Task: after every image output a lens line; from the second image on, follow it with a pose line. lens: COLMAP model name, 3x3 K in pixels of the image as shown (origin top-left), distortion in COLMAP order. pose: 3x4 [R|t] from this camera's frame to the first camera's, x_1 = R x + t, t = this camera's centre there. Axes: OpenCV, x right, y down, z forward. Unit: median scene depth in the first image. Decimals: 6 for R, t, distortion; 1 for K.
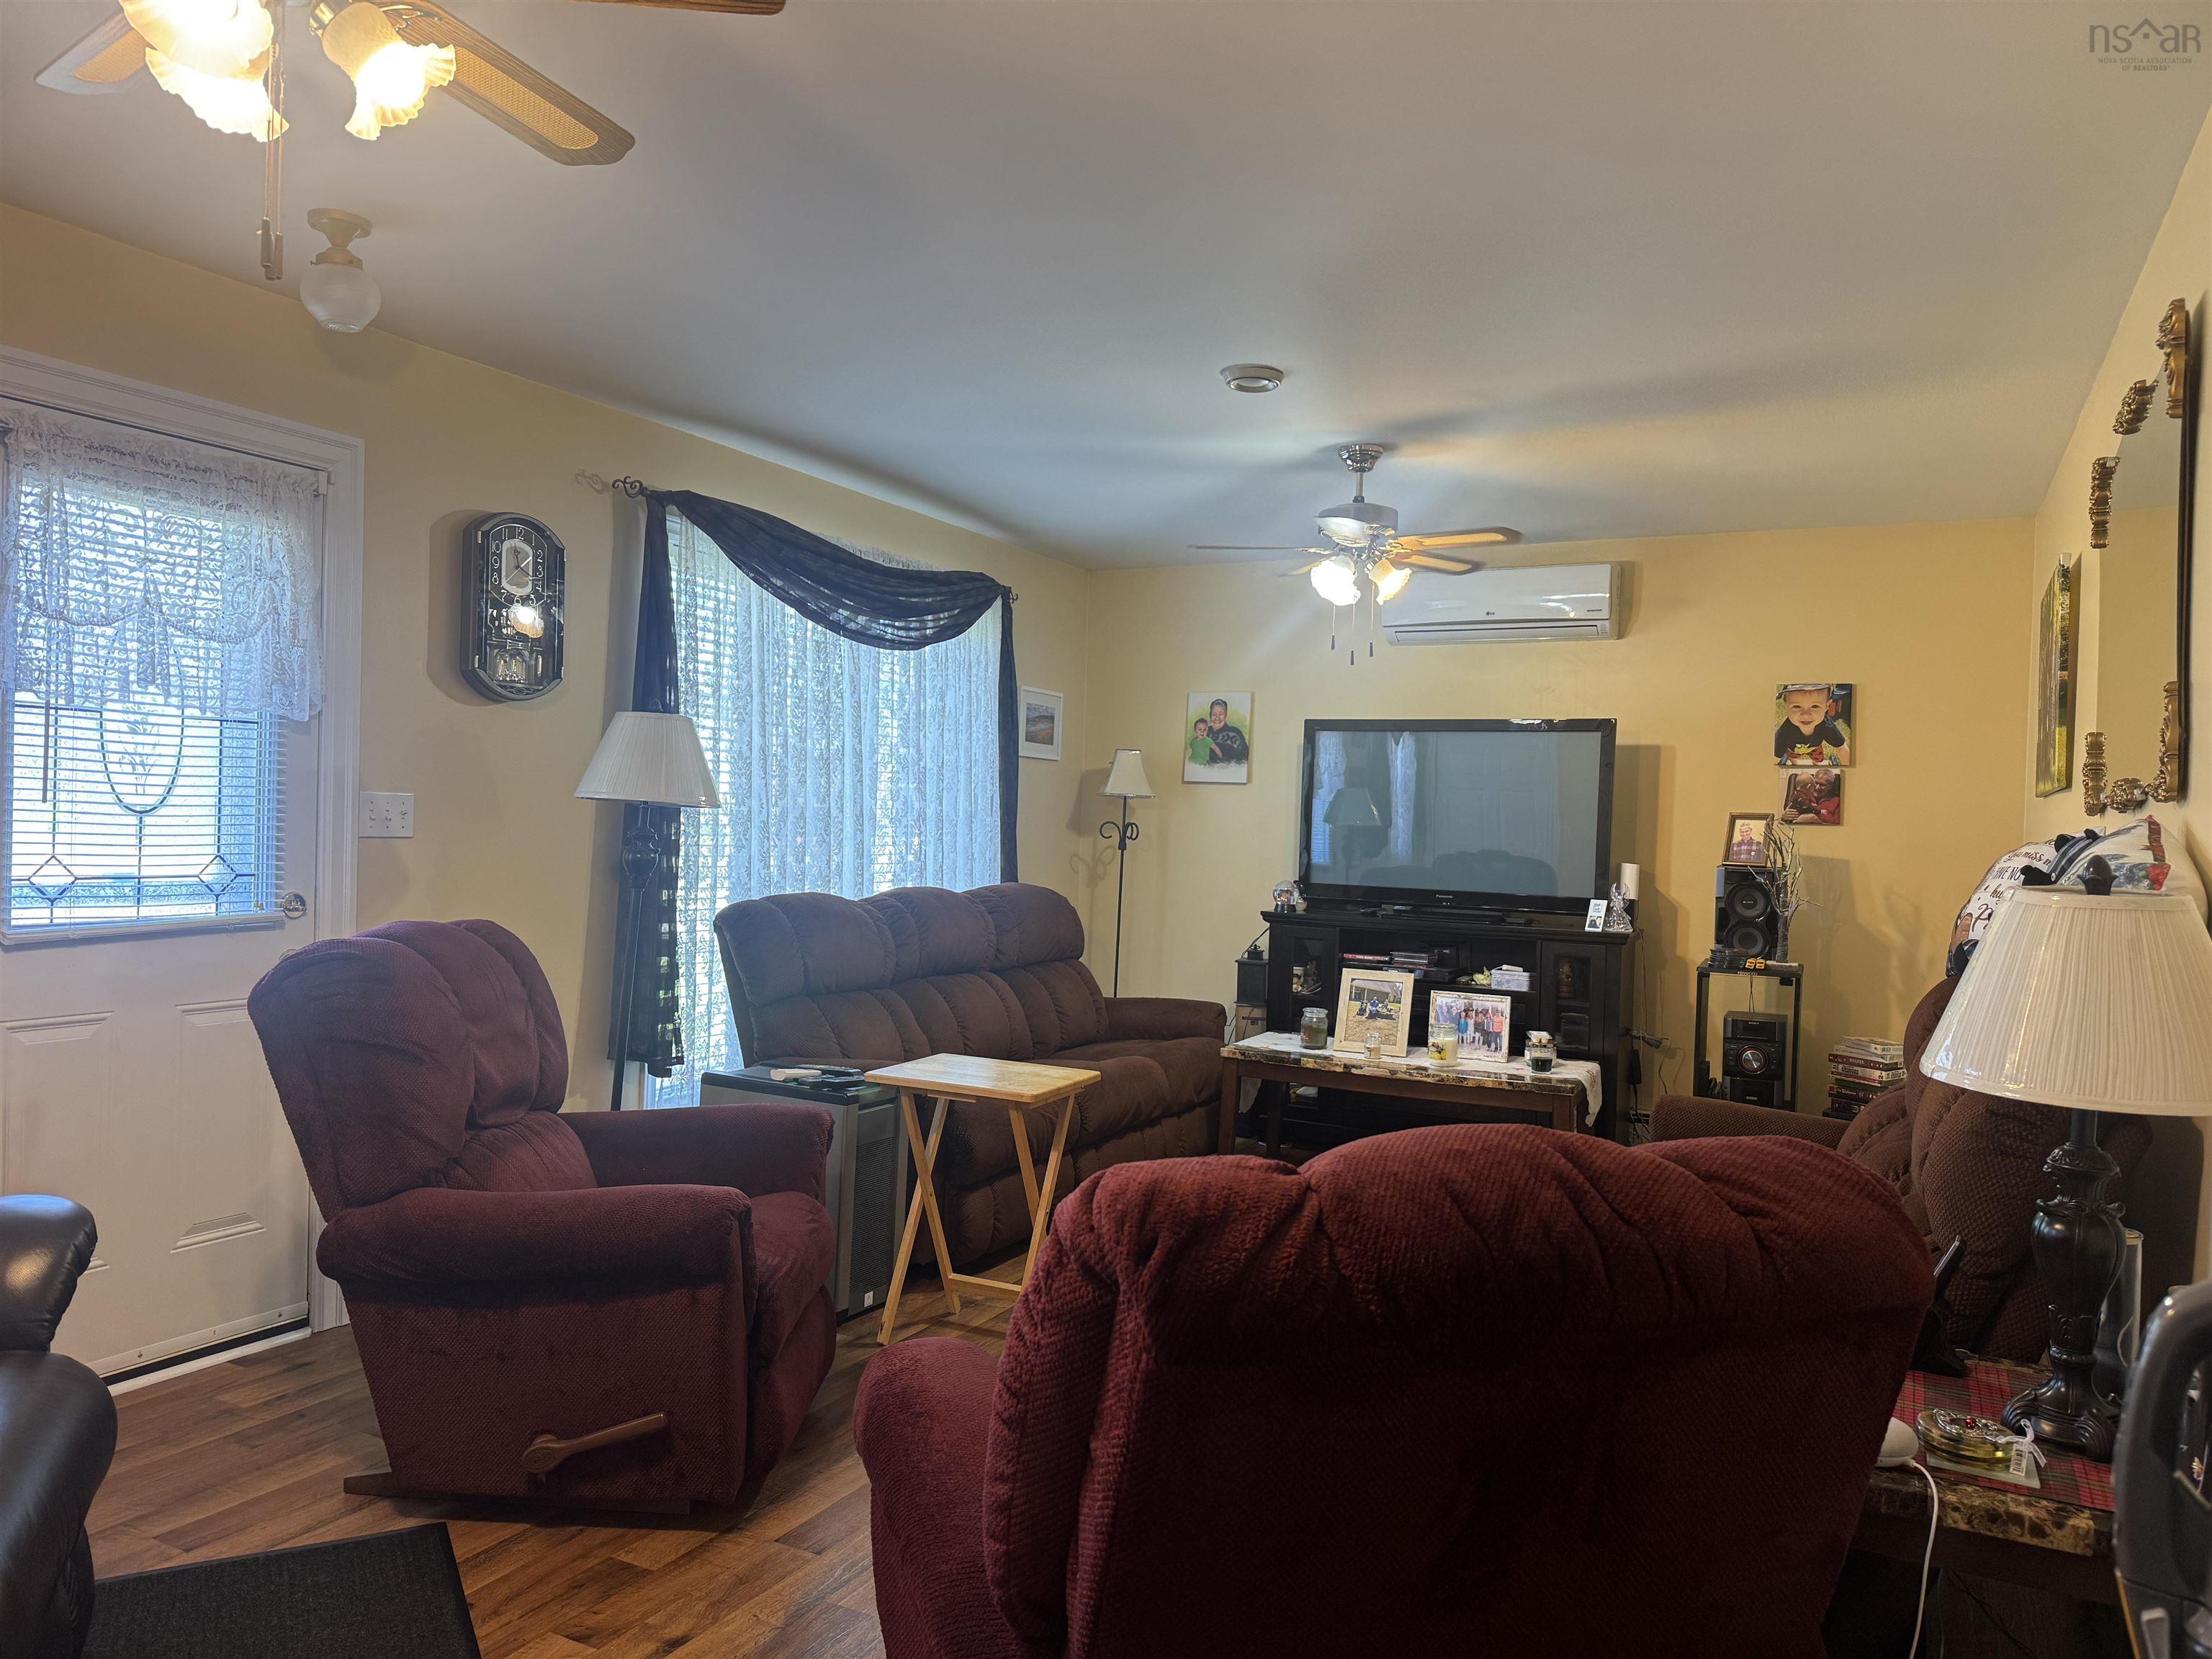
lens RADIAL K [[1519.1, 0, 1099.6], [0, 1519.1, 842.2], [0, 0, 1]] dist [0.078254, -0.110198]
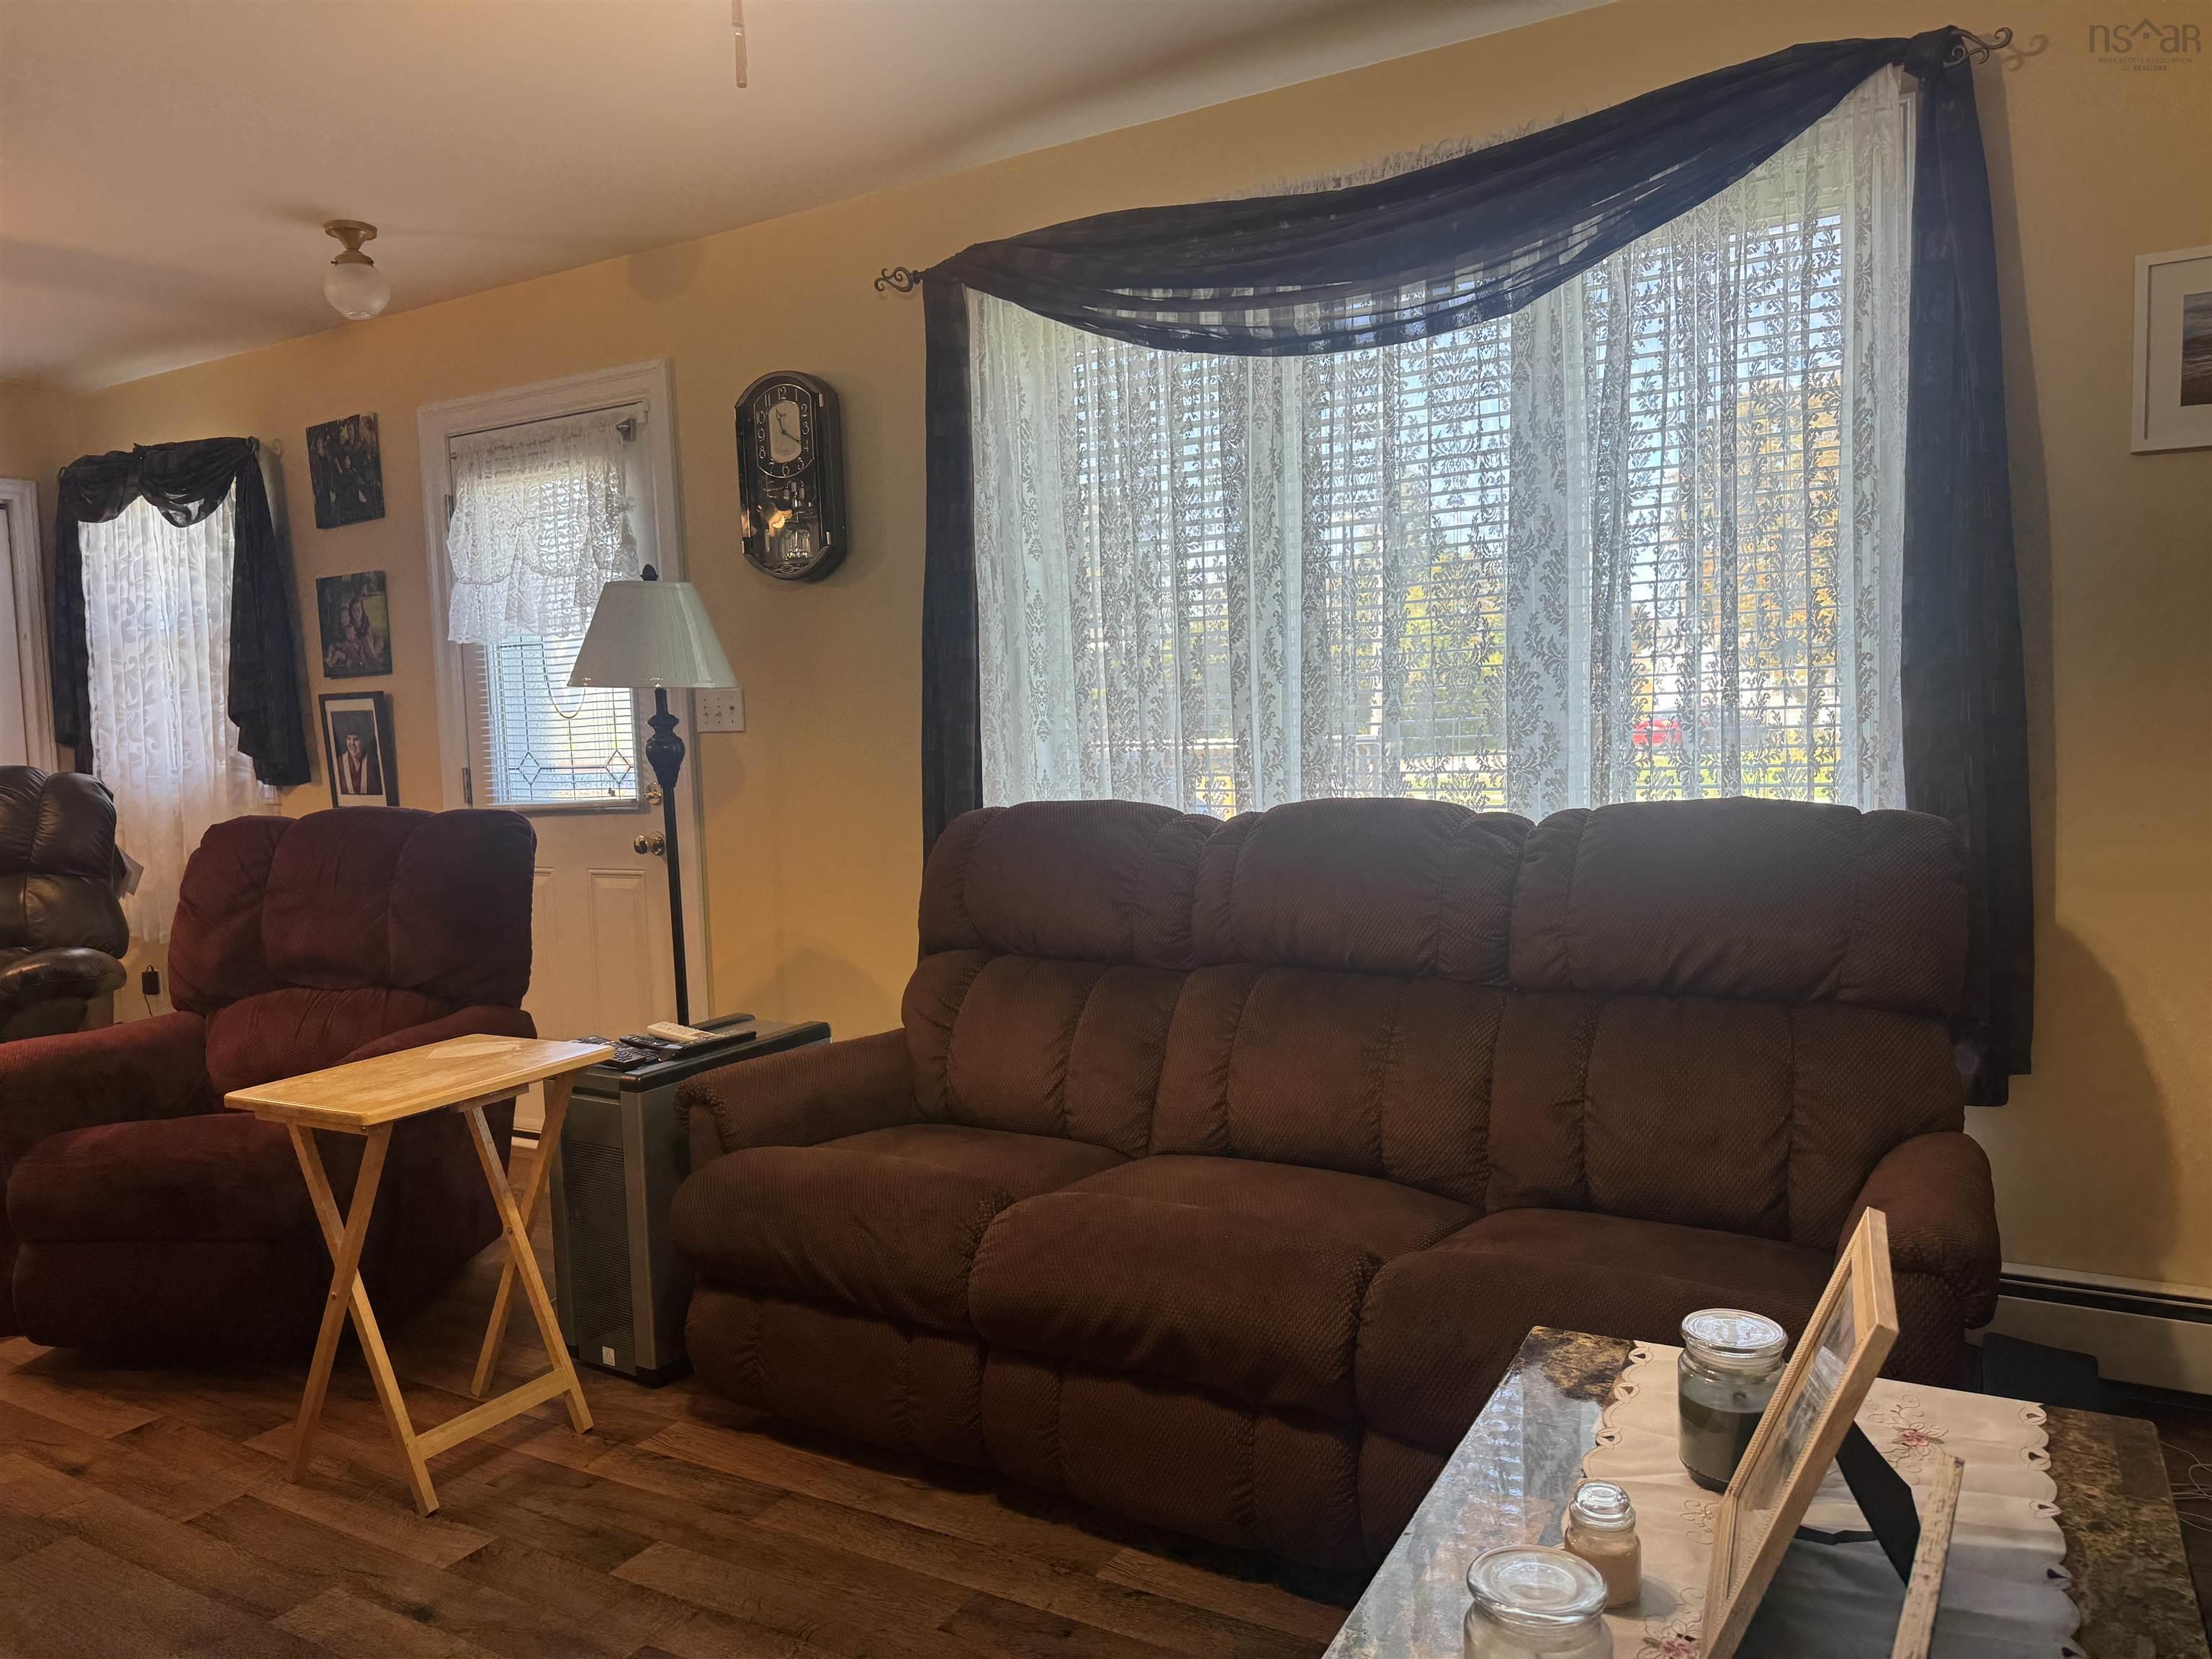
lens RADIAL K [[1456.8, 0, 1100.9], [0, 1456.8, 860.8], [0, 0, 1]] dist [0.004843, -0.046897]
pose [[-0.024388, 0.042853, -0.998784, 0.565040], [0.006155, 0.999068, 0.042715, 0.048811], [0.999684, -0.005105, -0.024629, 1.397617]]
